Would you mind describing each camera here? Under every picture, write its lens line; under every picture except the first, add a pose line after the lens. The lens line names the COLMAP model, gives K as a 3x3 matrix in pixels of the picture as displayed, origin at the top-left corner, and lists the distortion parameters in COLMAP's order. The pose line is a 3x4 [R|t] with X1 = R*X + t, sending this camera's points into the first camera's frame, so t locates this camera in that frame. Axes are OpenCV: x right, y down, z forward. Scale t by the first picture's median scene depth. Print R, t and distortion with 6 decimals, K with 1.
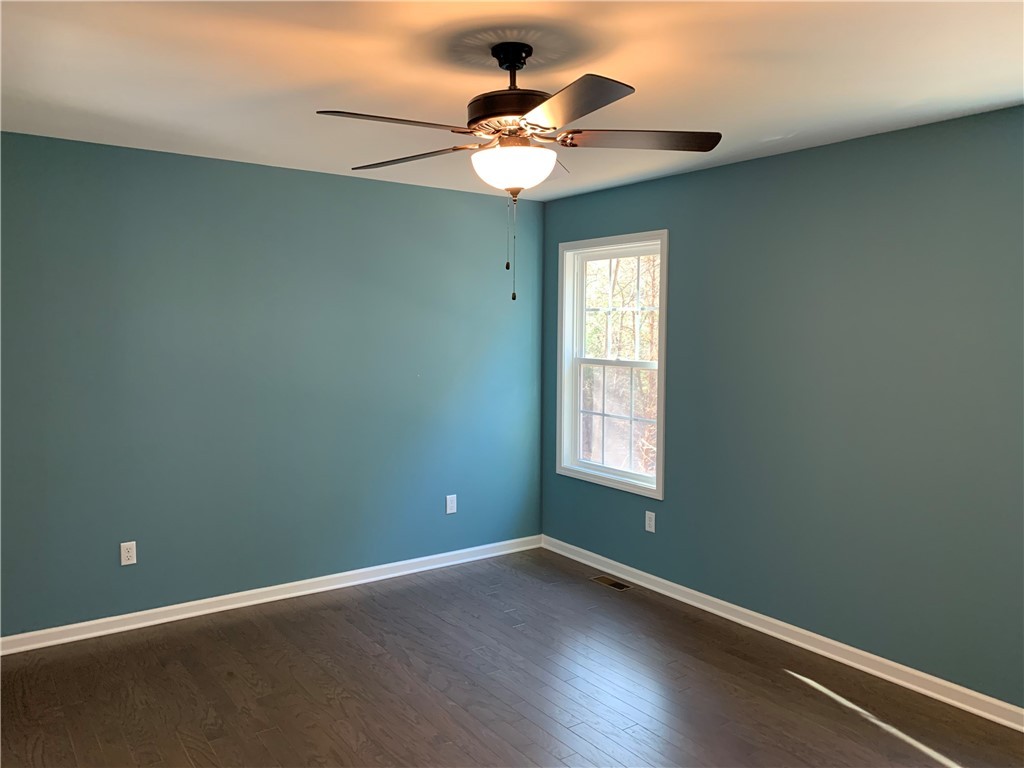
lens RADIAL K [[784.8, 0, 512.7], [0, 784.8, 373.6], [0, 0, 1]] dist [0.043871, -0.053300]
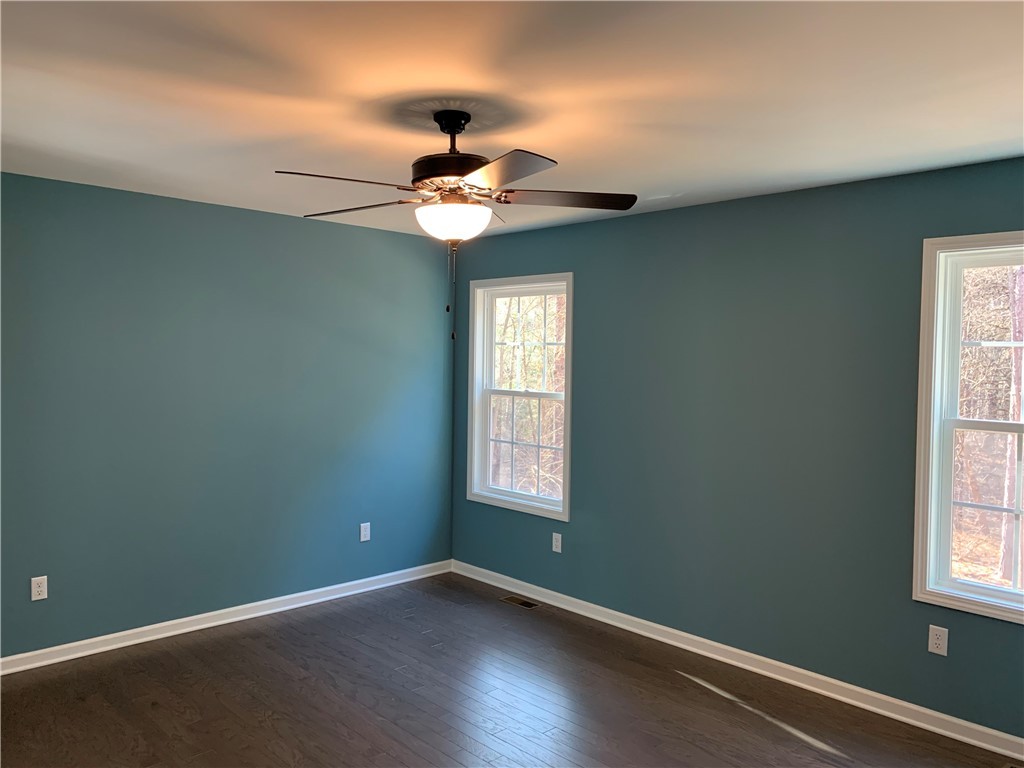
lens RADIAL K [[784.8, 0, 509.7], [0, 784.8, 386.1], [0, 0, 1]] dist [0.043871, -0.053300]
pose [[0.990126, 0.002285, 0.140163, -0.044880], [0.000472, 0.999807, -0.019633, -0.004788], [-0.140180, 0.019506, 0.989934, -0.061766]]
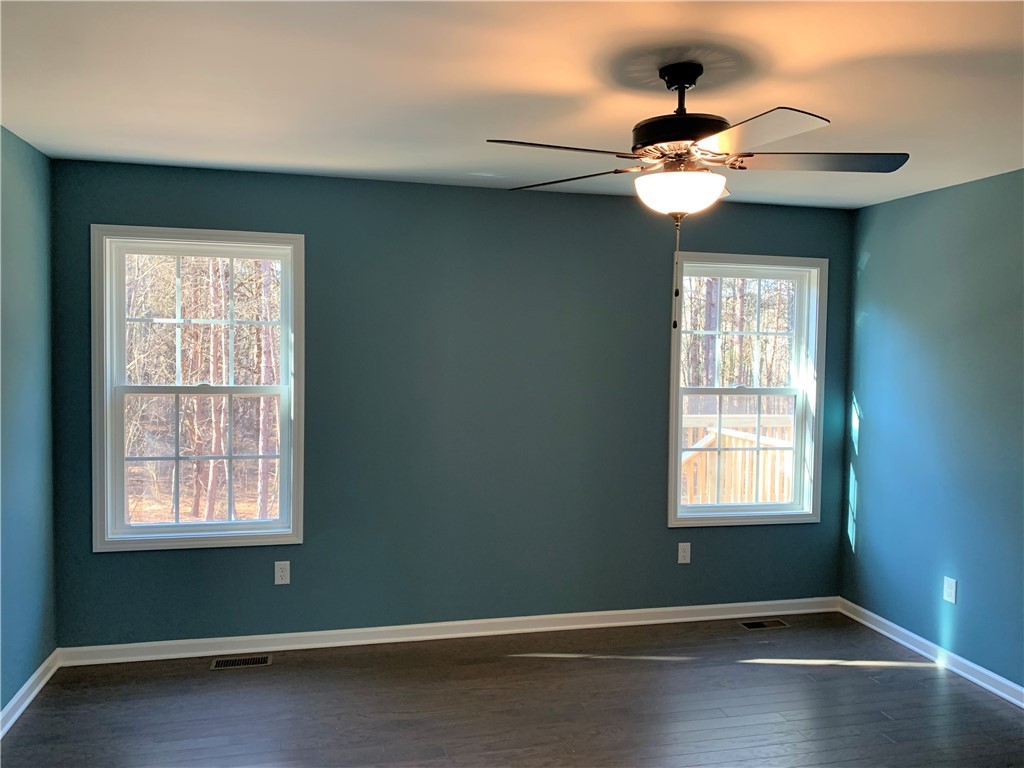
lens RADIAL K [[784.8, 0, 508.1], [0, 784.8, 389.2], [0, 0, 1]] dist [0.043871, -0.053300]
pose [[0.381620, -0.063712, 0.922121, -0.582492], [0.041016, 0.997806, 0.051967, -0.052351], [-0.923409, 0.017990, 0.383396, 0.500036]]
